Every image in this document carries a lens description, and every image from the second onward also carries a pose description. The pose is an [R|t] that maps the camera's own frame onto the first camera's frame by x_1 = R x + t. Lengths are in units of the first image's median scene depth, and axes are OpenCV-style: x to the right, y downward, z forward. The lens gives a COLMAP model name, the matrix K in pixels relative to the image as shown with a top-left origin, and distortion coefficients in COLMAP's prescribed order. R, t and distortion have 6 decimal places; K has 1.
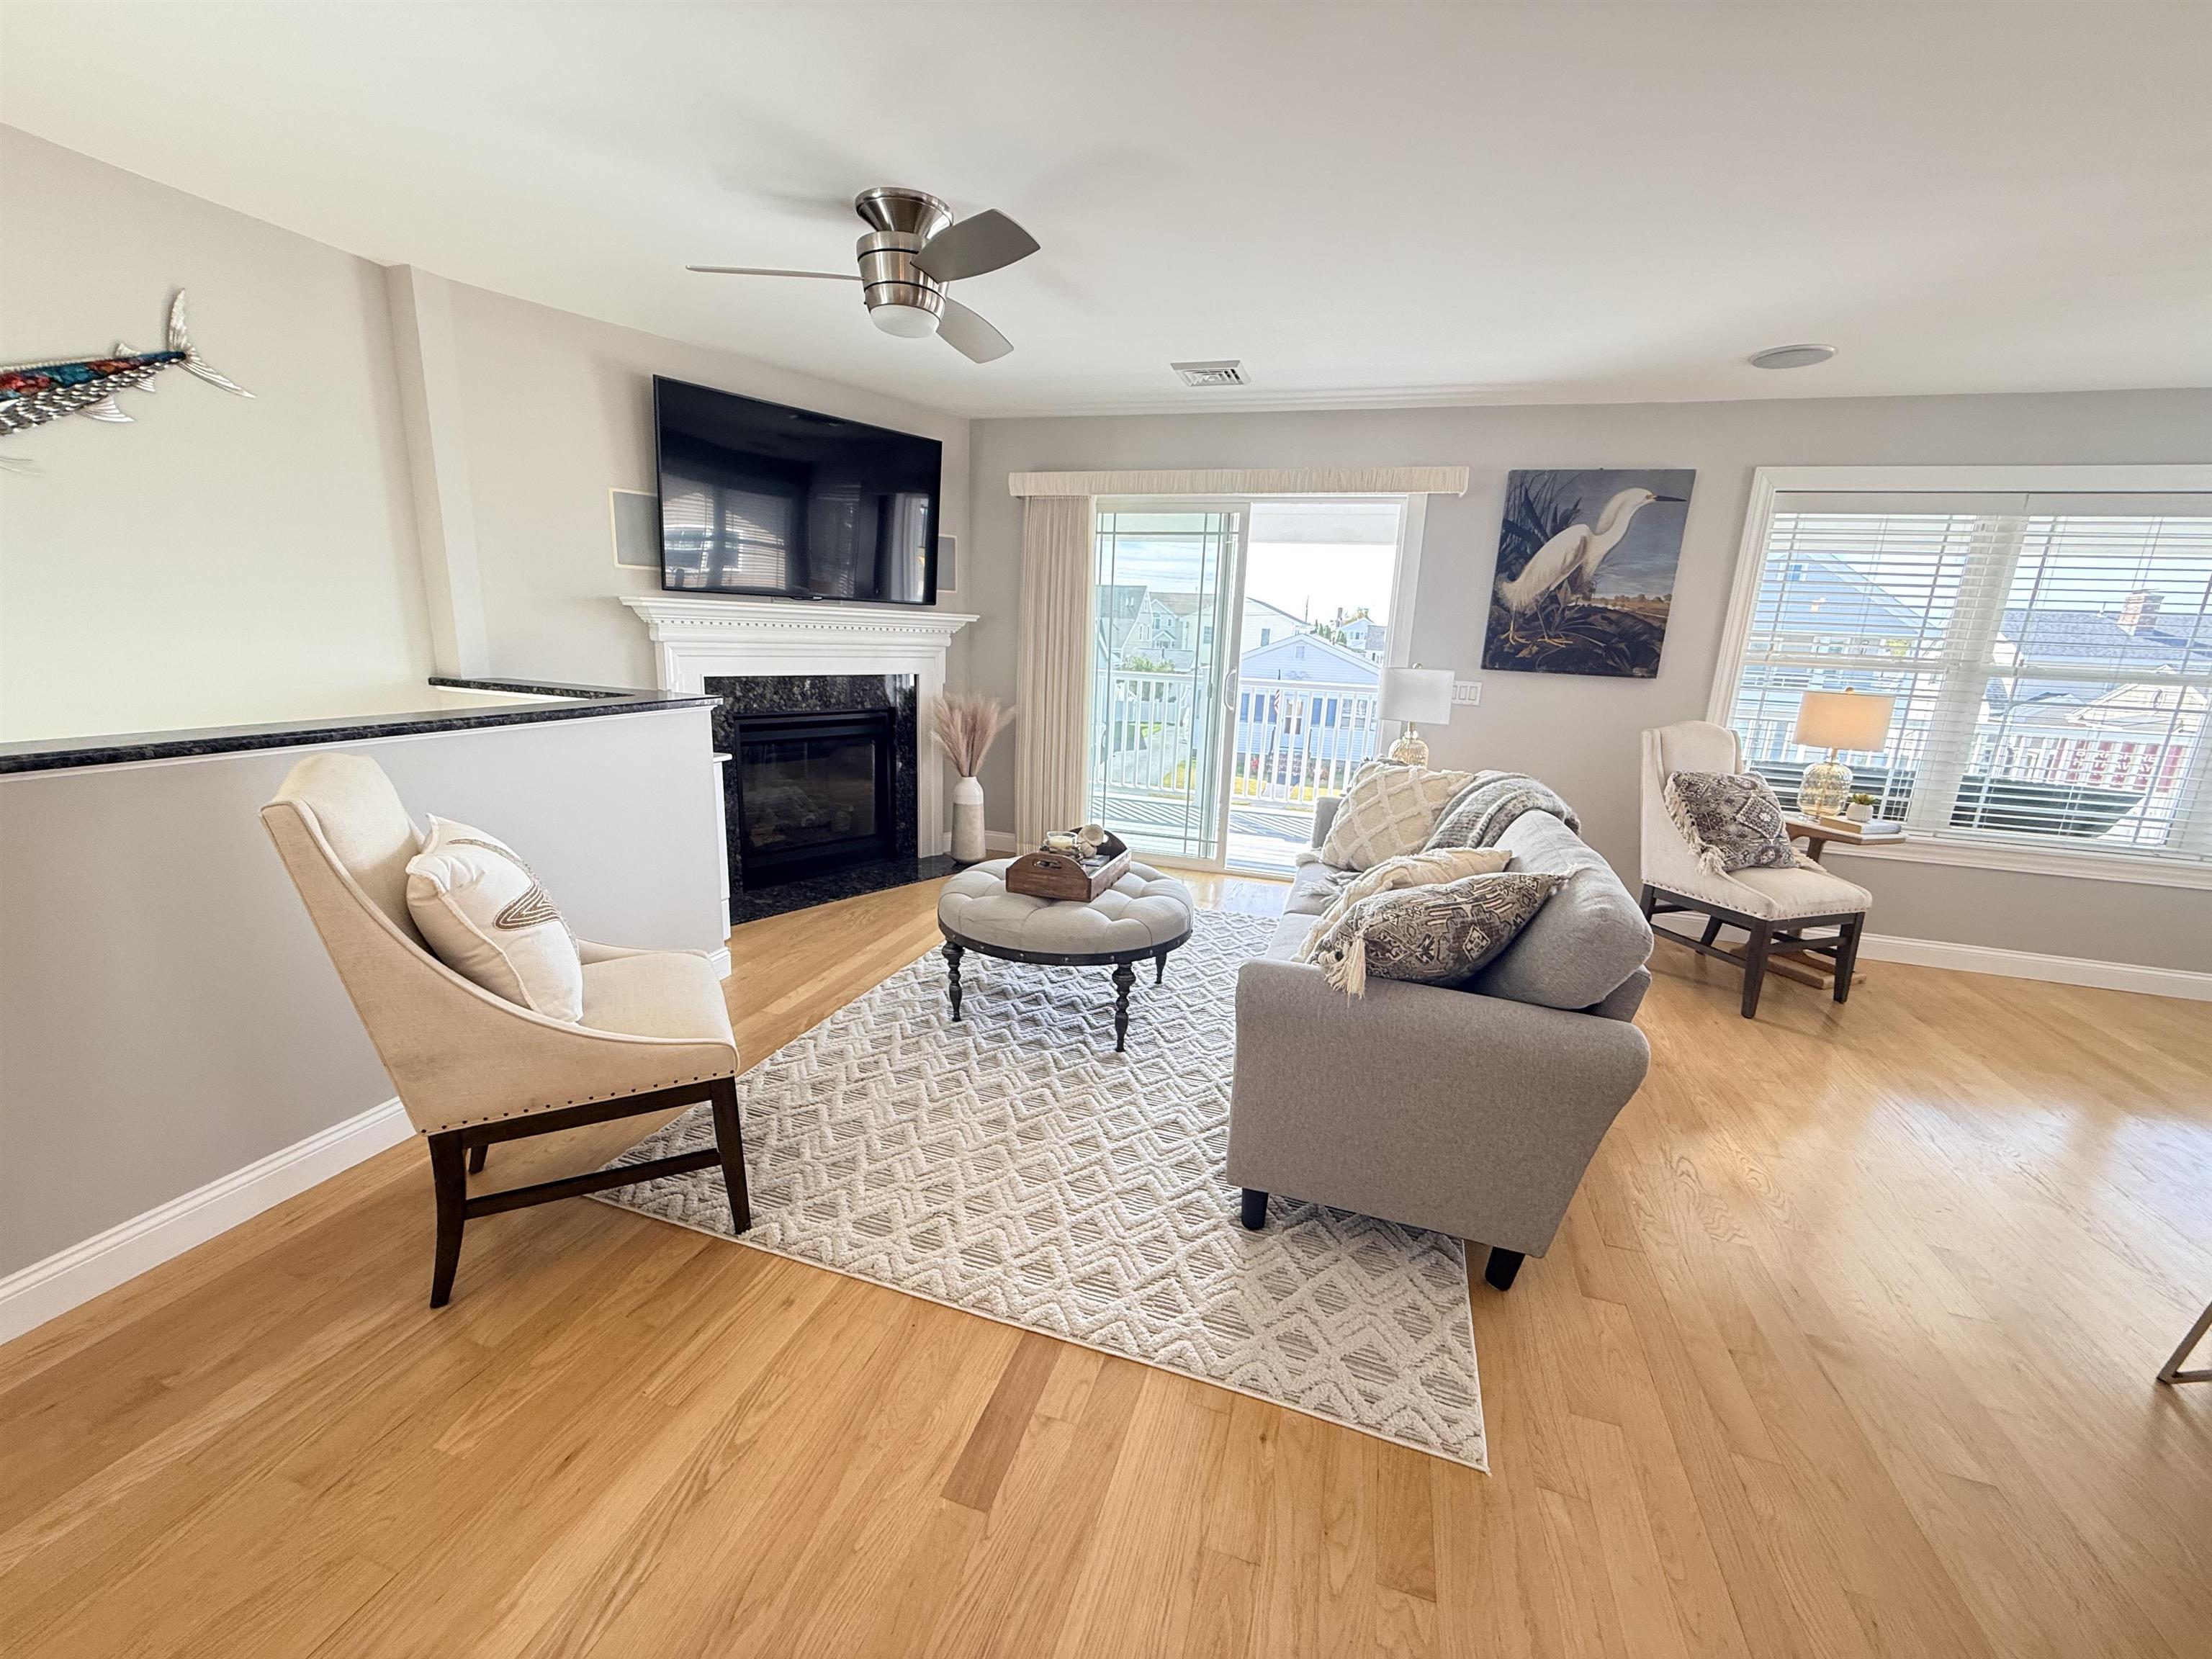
lens RADIAL K [[877.5, 0, 1101.8], [0, 877.5, 831.7], [0, 0, 1]] dist [-0.001110, 0.000110]
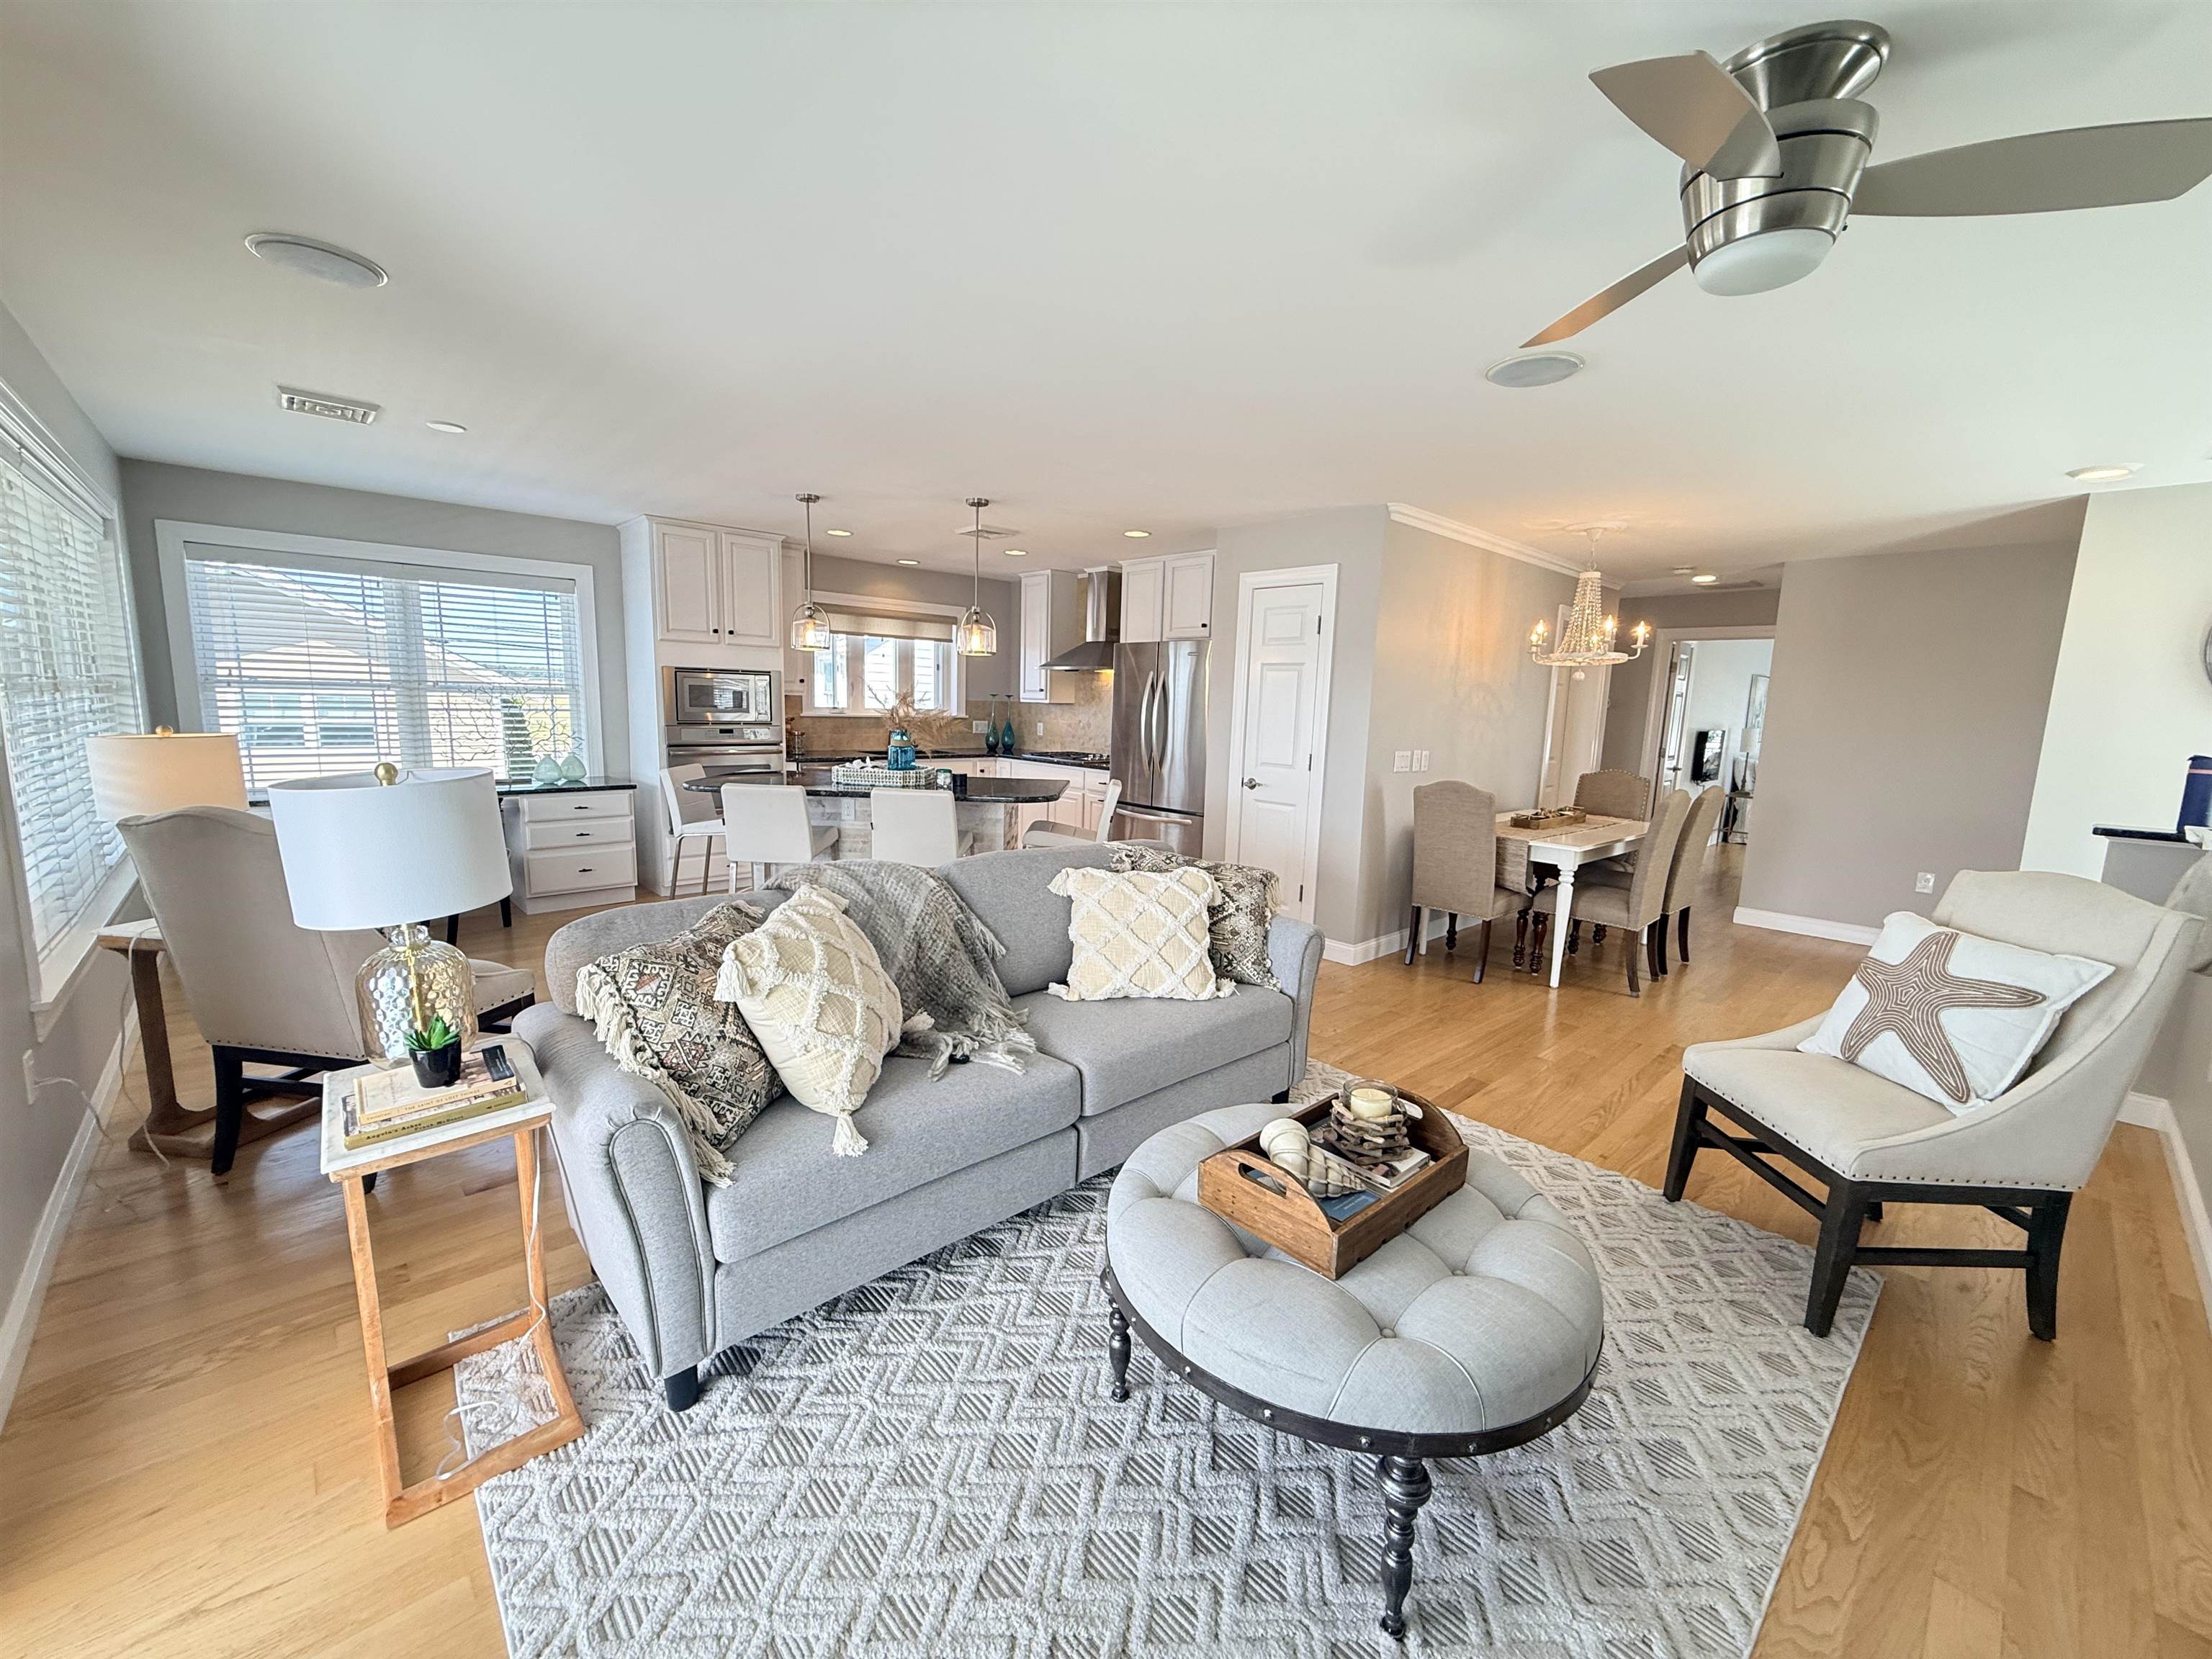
lens RADIAL K [[877.5, 0, 1100.8], [0, 877.5, 825.1], [0, 0, 1]] dist [-0.001110, 0.000110]
pose [[-0.865416, -0.141265, 0.480729, -0.117836], [0.045392, 0.933385, 0.355995, -0.299416], [-0.498994, 0.329905, -0.801353, 1.197718]]
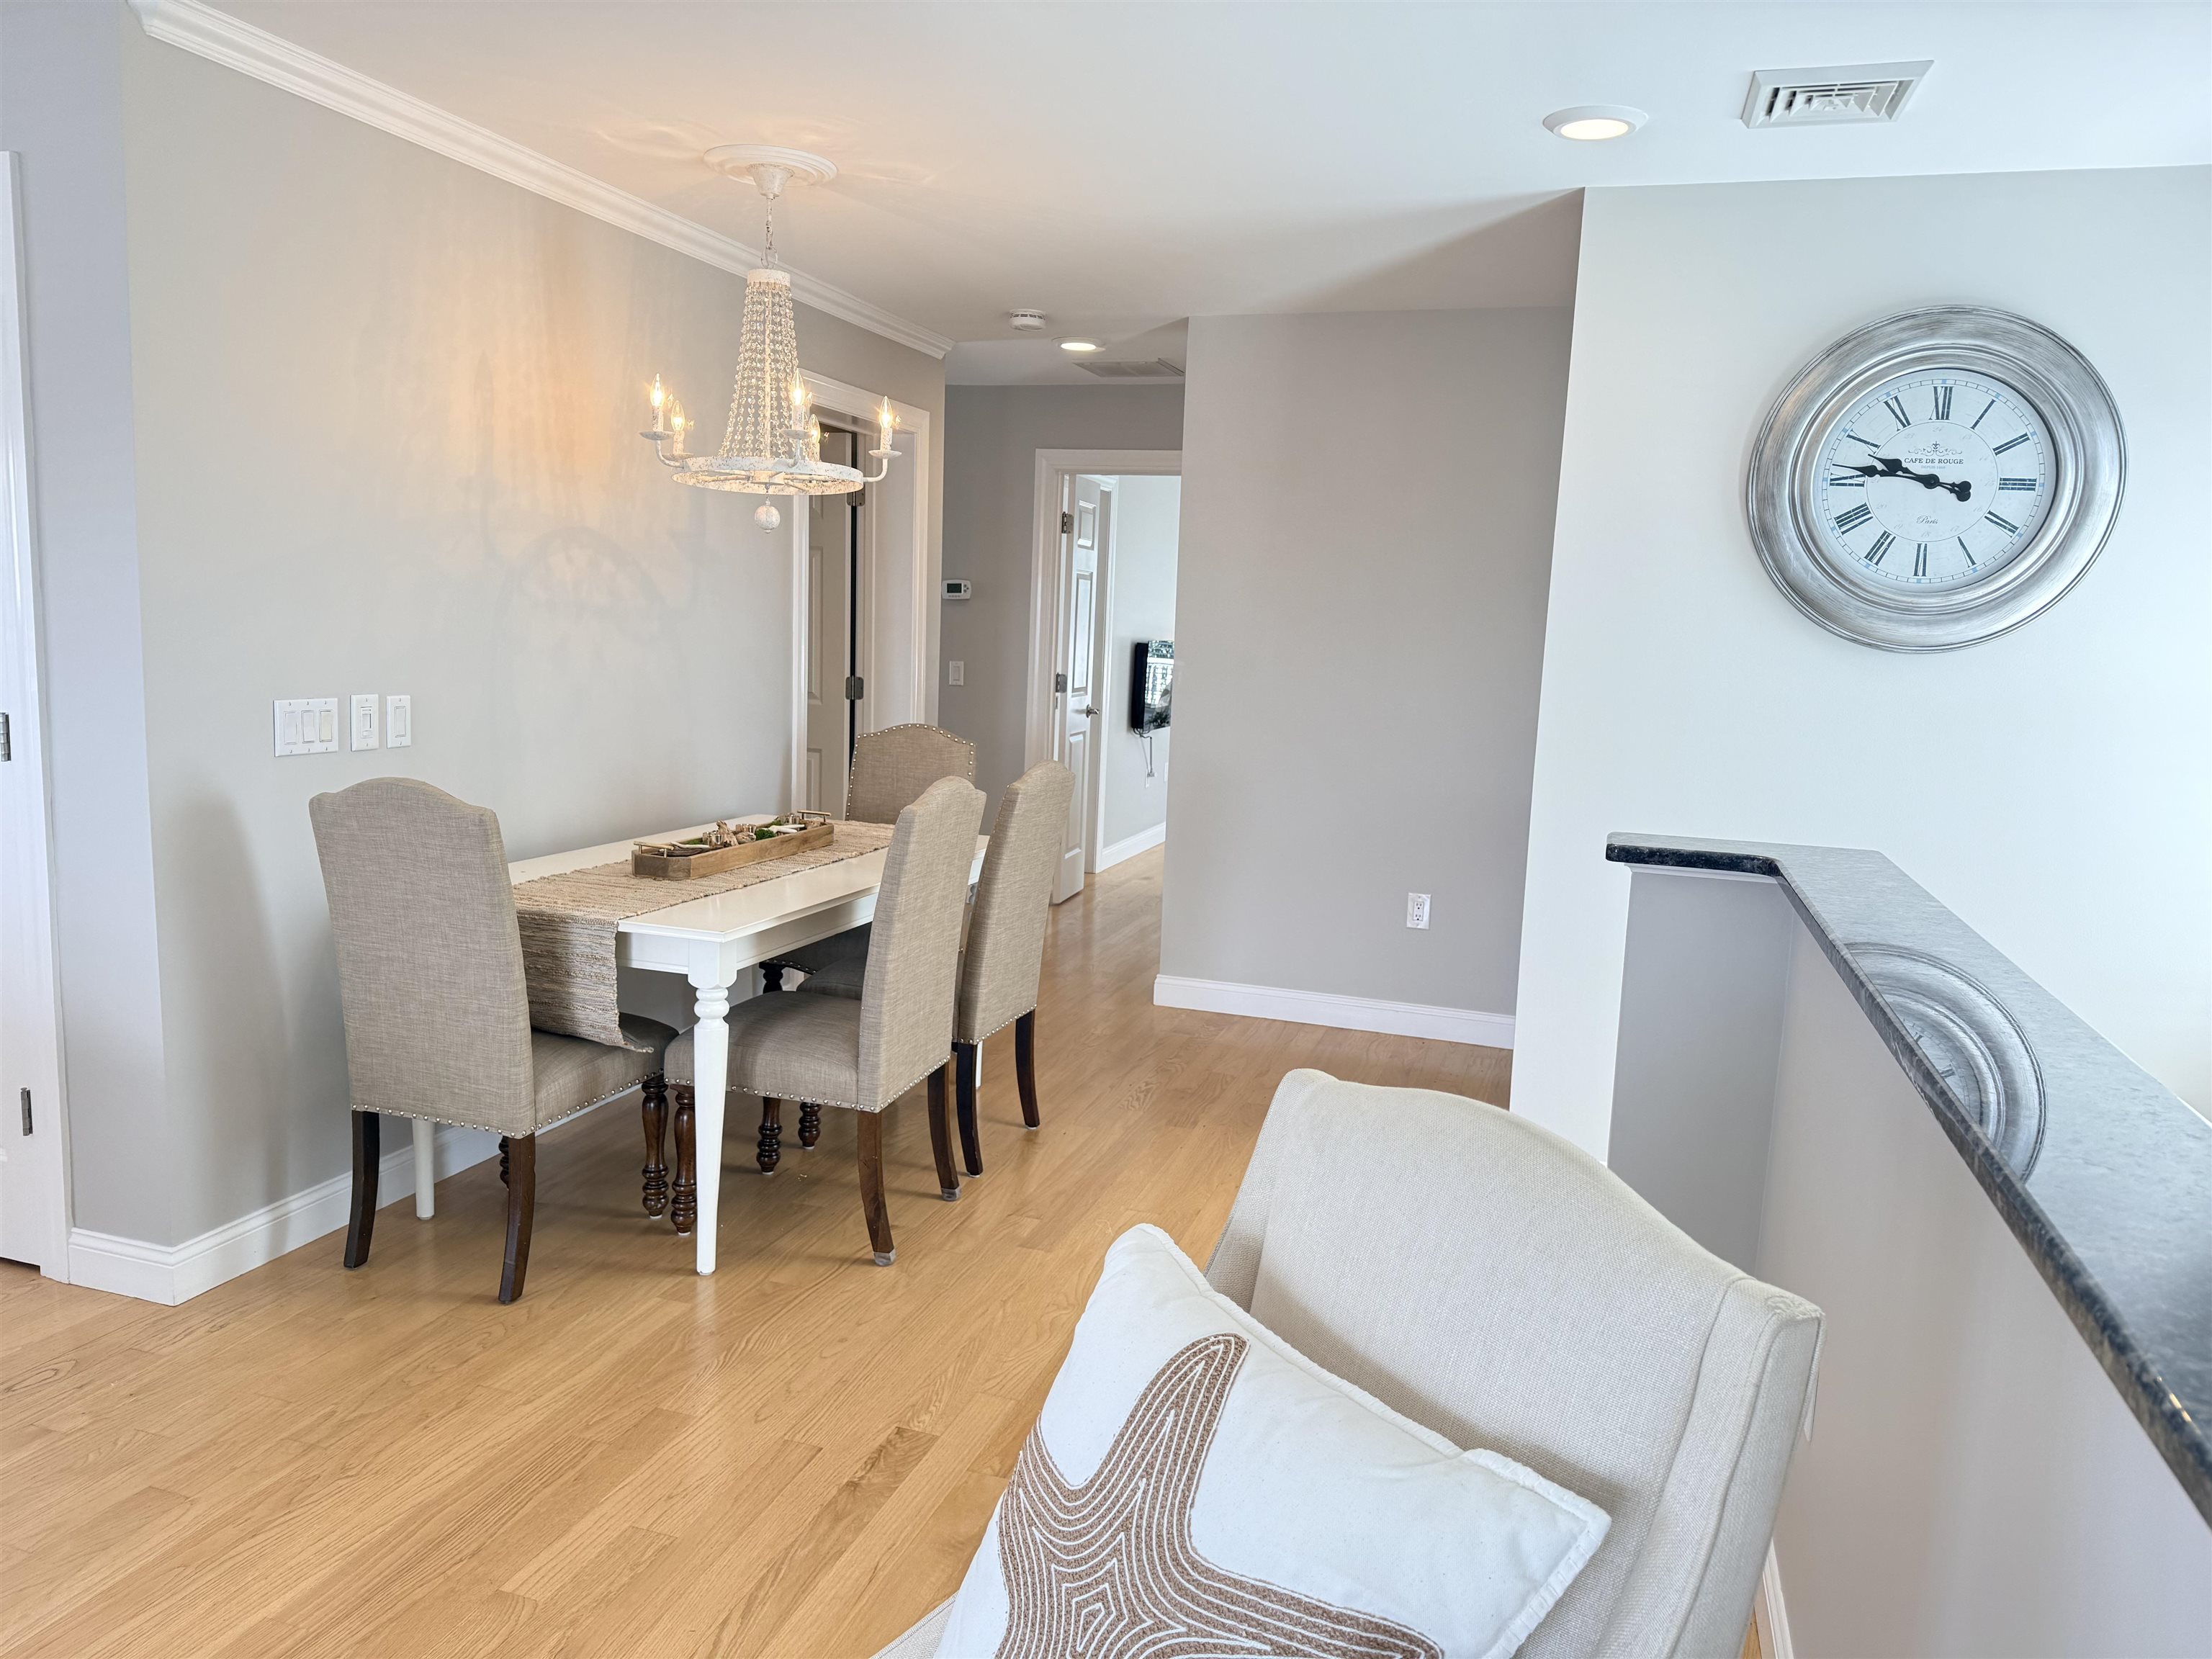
lens RADIAL K [[1549.8, 0, 1111.2], [0, 1549.8, 825.7], [0, 0, 1]] dist [0.009500, -0.002954]
pose [[-0.996285, -0.085585, -0.009526, -0.306782], [-0.083355, 0.930694, 0.356175, -0.194675], [-0.021618, 0.355646, -0.934371, 0.708925]]
